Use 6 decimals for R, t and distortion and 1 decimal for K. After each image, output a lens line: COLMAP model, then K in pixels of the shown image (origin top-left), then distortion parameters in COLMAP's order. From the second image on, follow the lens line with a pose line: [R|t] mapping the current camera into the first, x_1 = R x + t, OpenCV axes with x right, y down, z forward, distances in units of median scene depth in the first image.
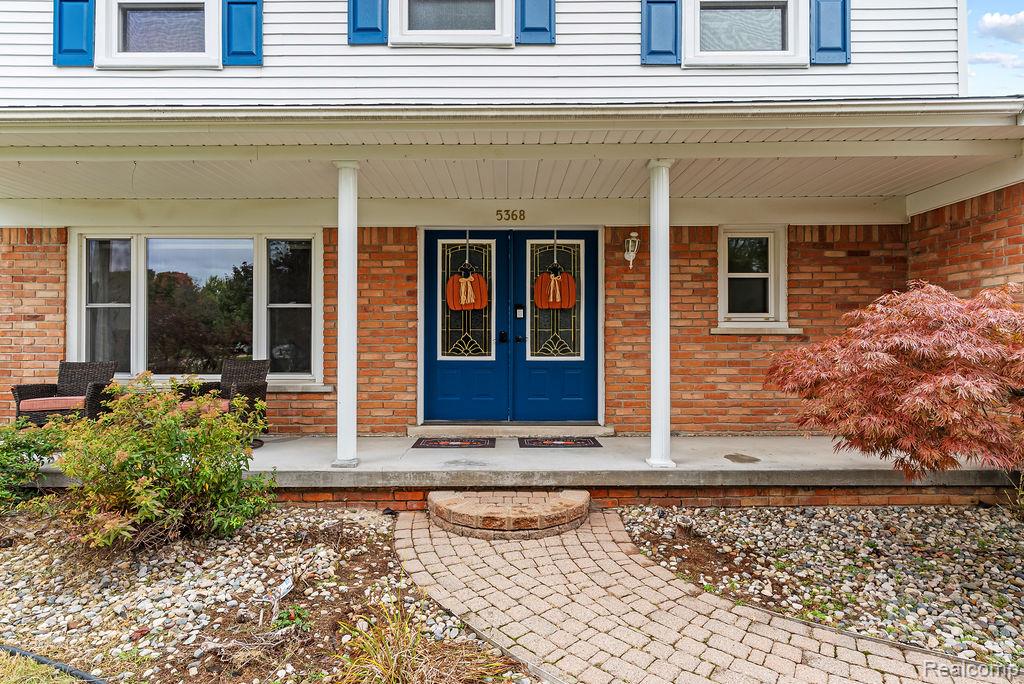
lens RADIAL K [[542.3, 0, 512.0], [0, 542.3, 342.0], [0, 0, 1]] dist [0.001847, 0.000472]
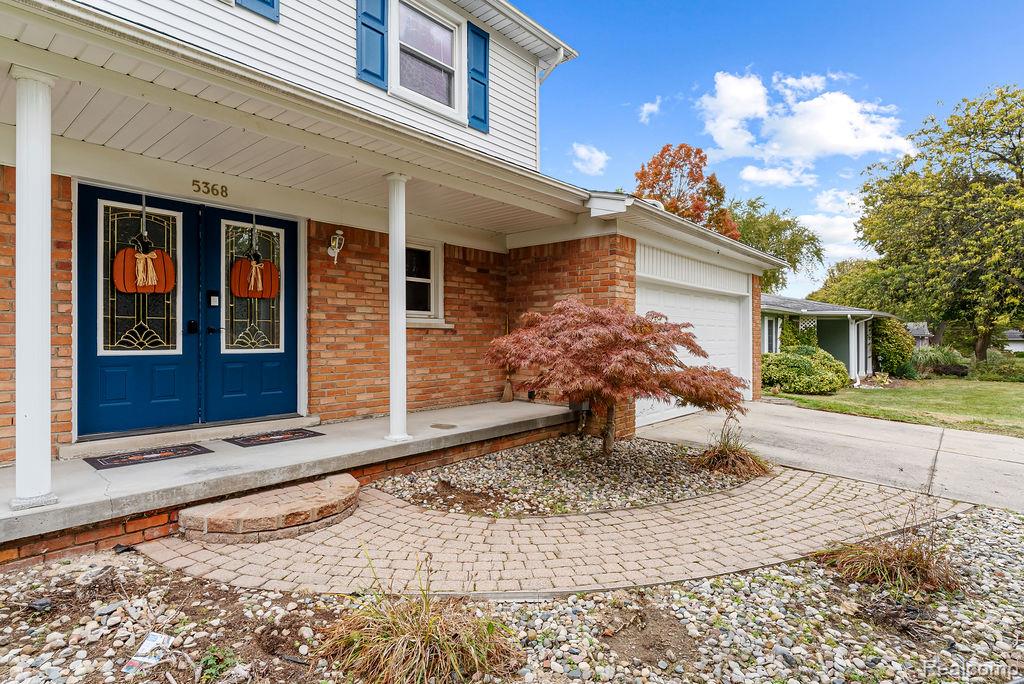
lens RADIAL K [[526.1, 0, 512.0], [0, 526.1, 342.0], [0, 0, 1]] dist [-0.003614, 0.000288]
pose [[0.653334, -0.004329, 0.757058, -0.354990], [0.000941, 0.999988, 0.004906, 0.012137], [-0.757069, -0.002493, 0.653330, 0.075534]]
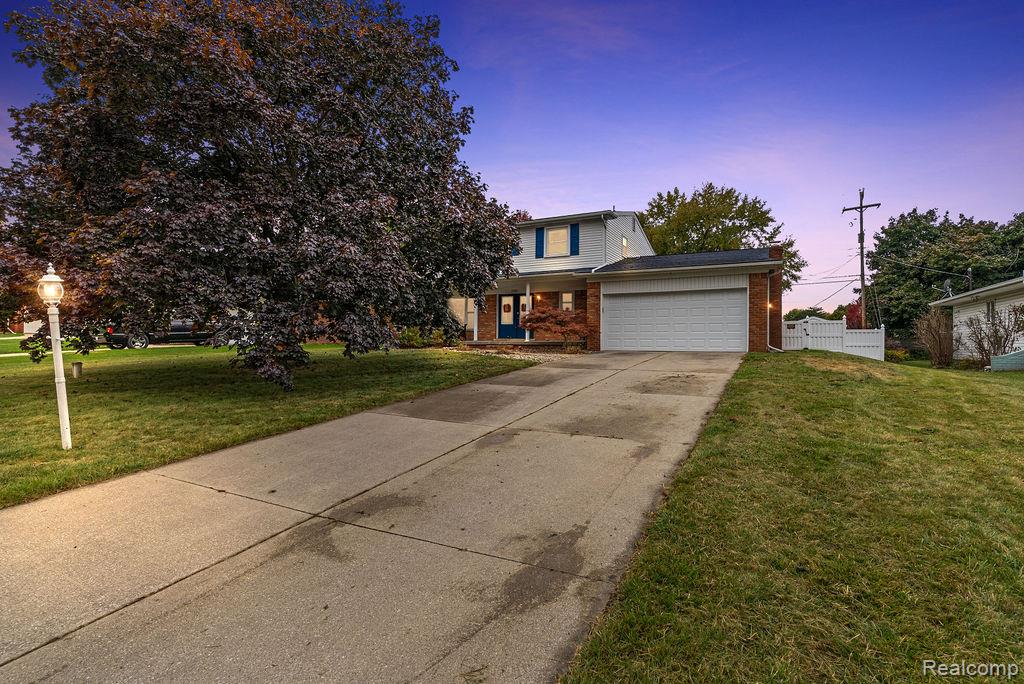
lens RADIAL K [[518.7, 0, 512.0], [0, 518.7, 342.0], [0, 0, 1]] dist [0.005122, -0.000928]
pose [[0.894540, 0.002355, -0.446981, 2.011318], [-0.007612, 0.999921, -0.009966, 0.240681], [0.446923, 0.012317, 0.894488, -2.986787]]
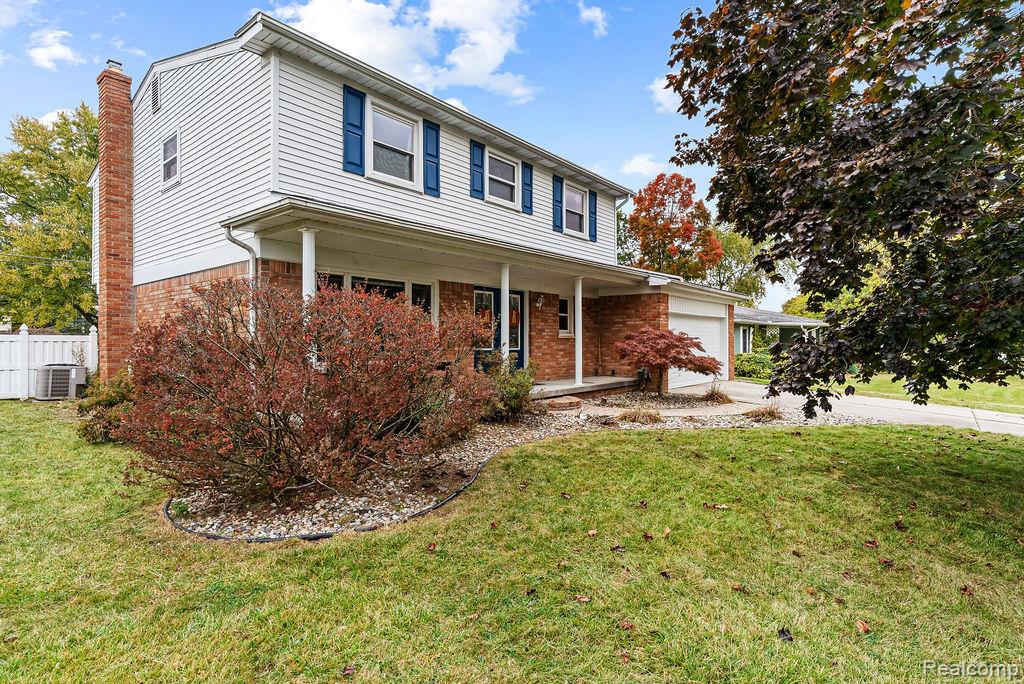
lens RADIAL K [[518.7, 0, 512.0], [0, 518.7, 342.0], [0, 0, 1]] dist [0.005122, -0.000928]
pose [[0.637501, 0.000101, 0.770450, -1.704606], [-0.001094, 0.999999, 0.000774, 0.000765], [-0.770449, -0.001336, 0.637500, -0.366962]]
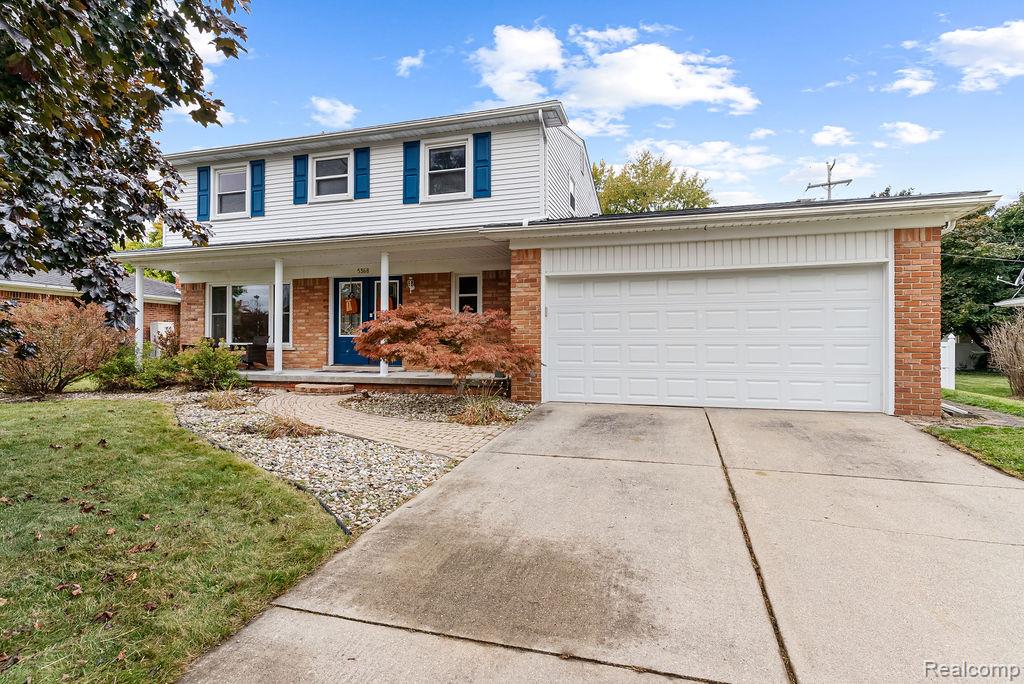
lens RADIAL K [[505.9, 0, 512.0], [0, 505.9, 342.0], [0, 0, 1]] dist [-0.002040, 0.000331]
pose [[0.961273, 0.001518, -0.275595, 1.246044], [-0.001792, 0.999998, -0.000743, 0.061945], [0.275593, 0.001208, 0.961274, -0.886029]]
